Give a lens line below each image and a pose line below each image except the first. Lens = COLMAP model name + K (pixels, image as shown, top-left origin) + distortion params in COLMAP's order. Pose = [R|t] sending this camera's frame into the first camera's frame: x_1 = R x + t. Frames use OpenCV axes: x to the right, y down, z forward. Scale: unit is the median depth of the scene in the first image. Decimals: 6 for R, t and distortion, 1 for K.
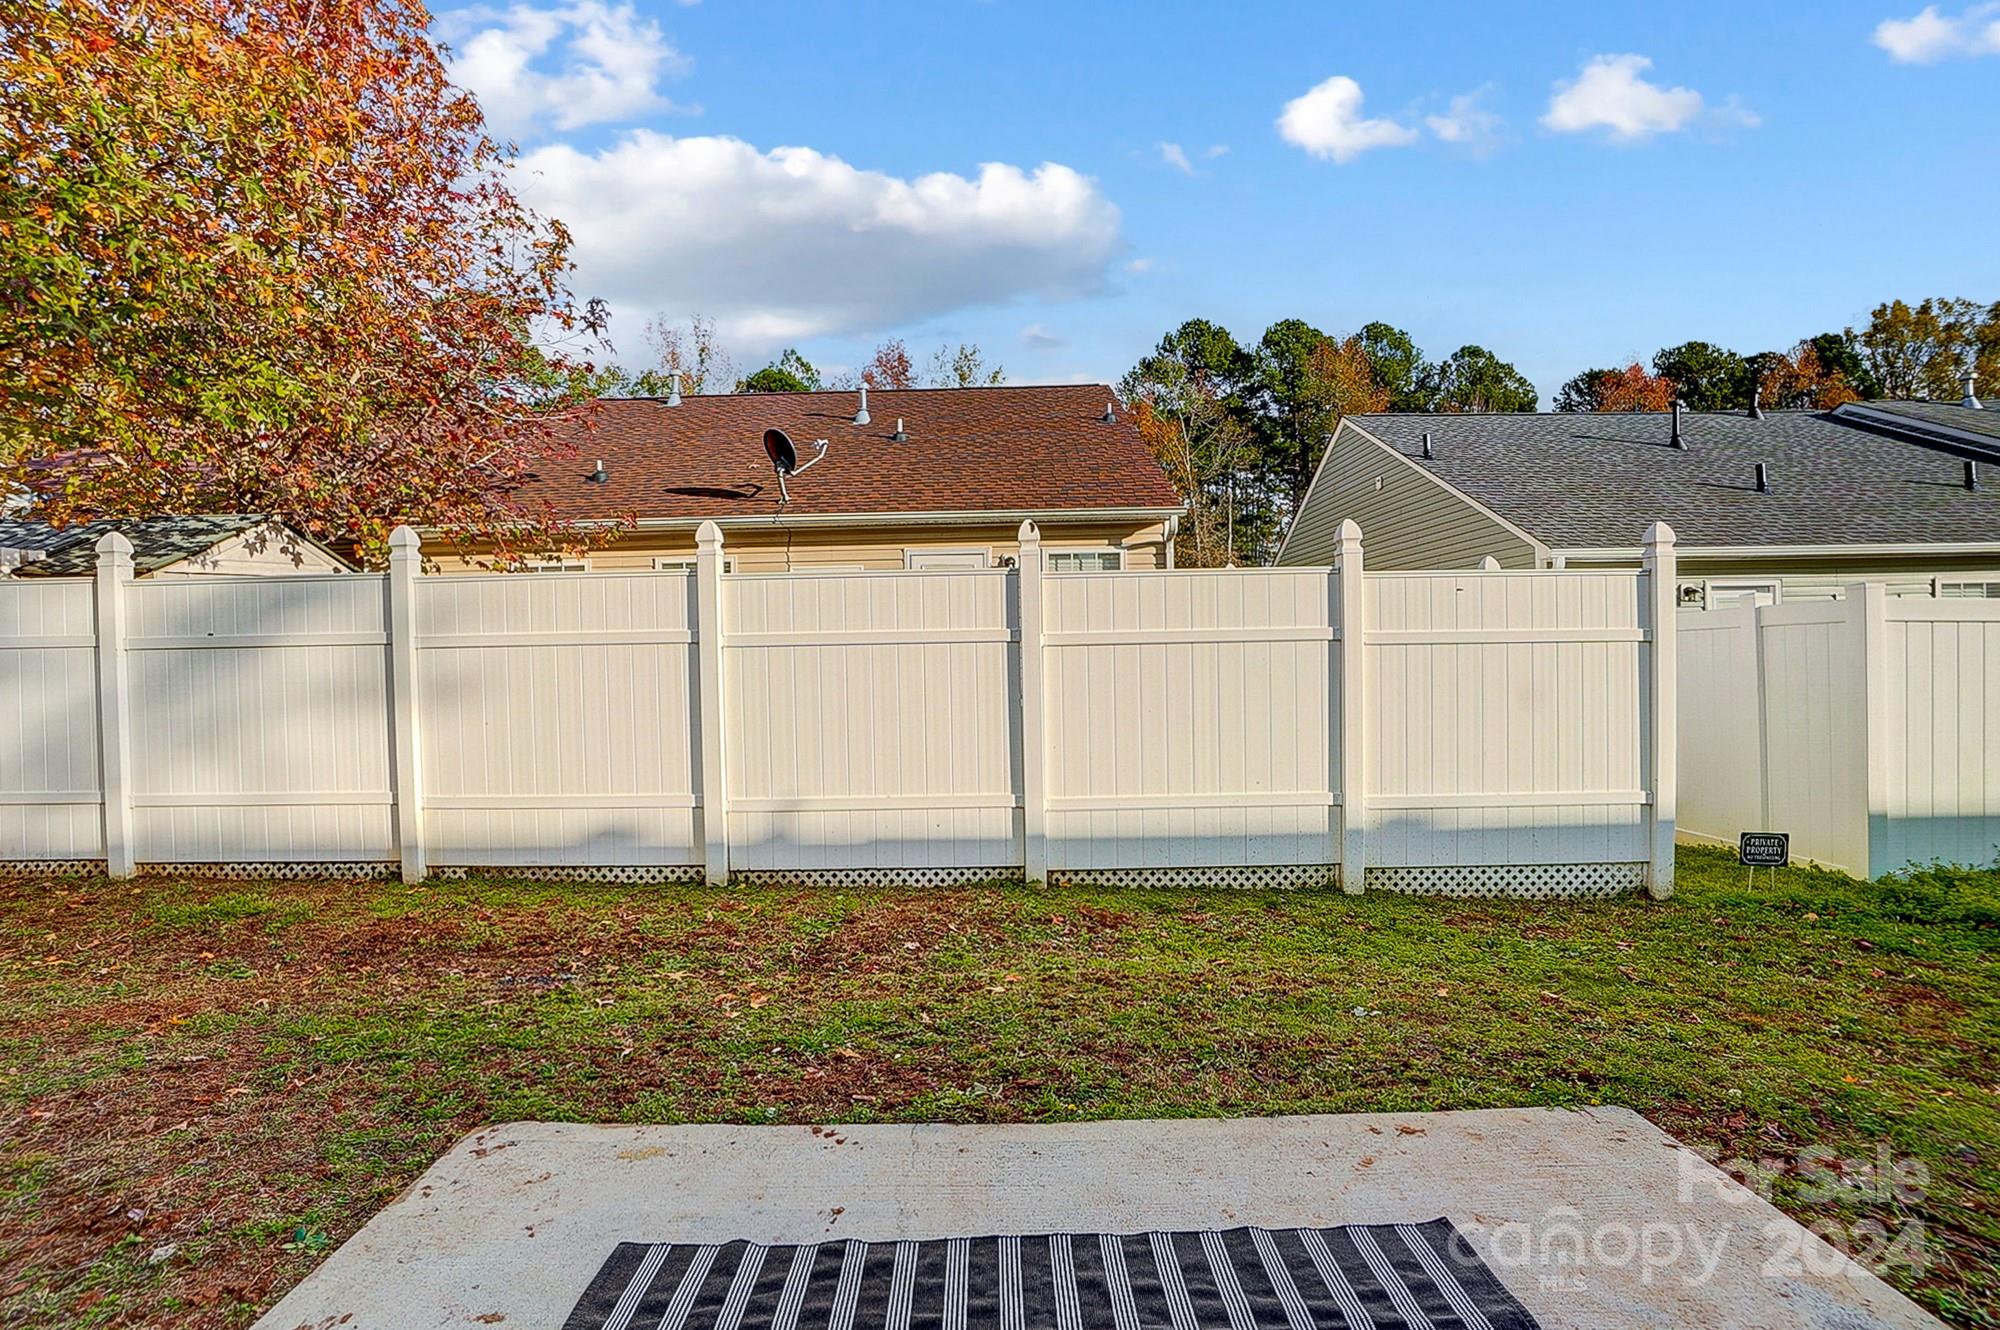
lens RADIAL K [[947.8, 0, 999.5], [0, 947.8, 612.2], [0, 0, 1]] dist [-0.065483, 0.028691]
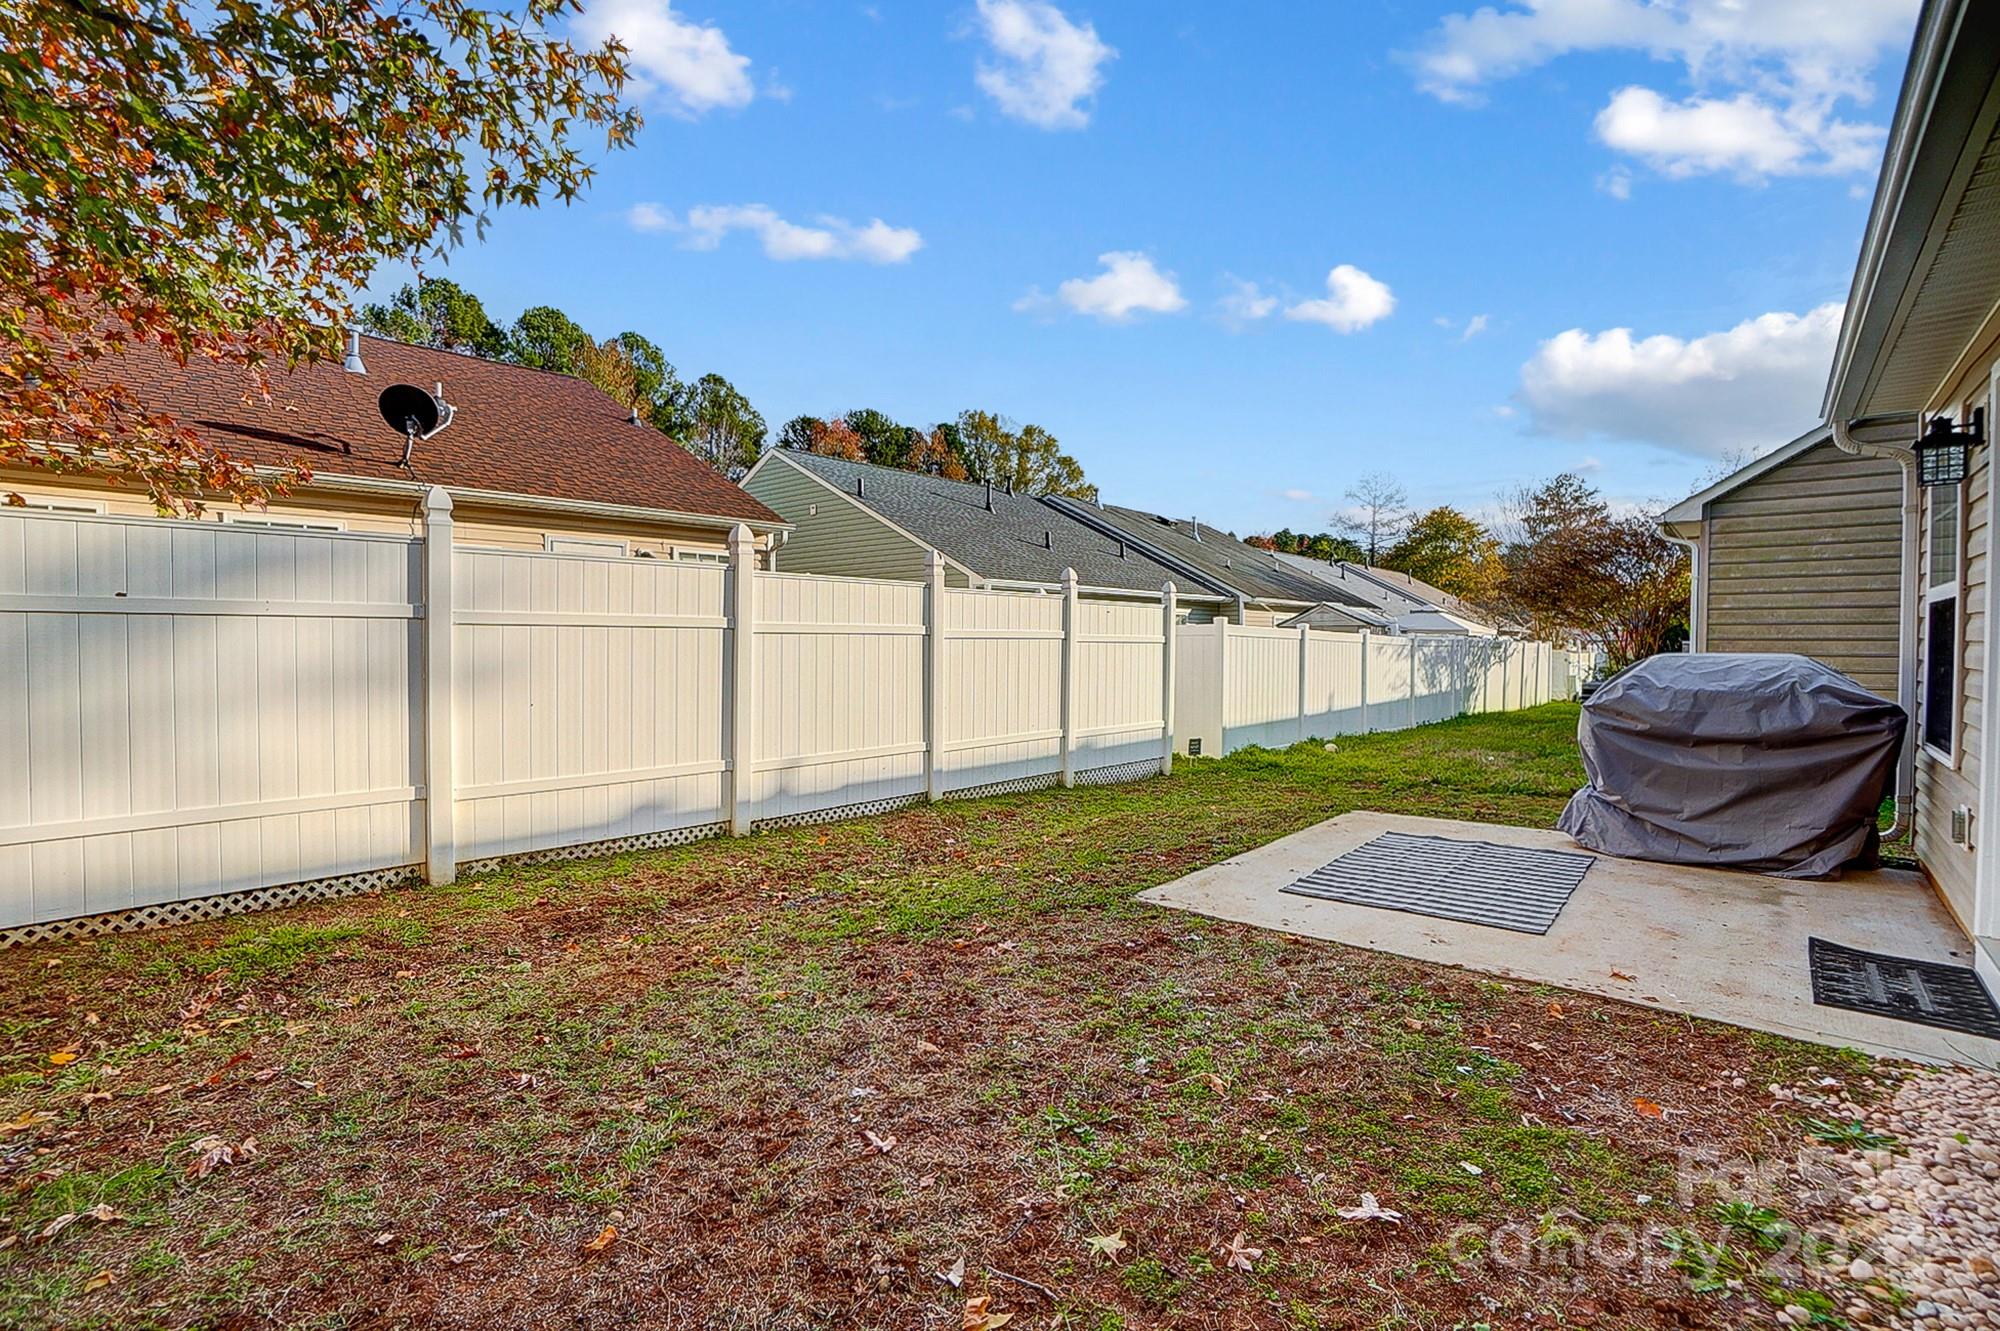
lens RADIAL K [[891.5, 0, 992.1], [0, 891.5, 658.4], [0, 0, 1]] dist [-0.063536, 0.023374]
pose [[0.670477, 0.004316, 0.741917, -0.578828], [-0.050927, 0.997892, 0.040218, 0.004298], [-0.740180, -0.064749, 0.669284, 0.020206]]
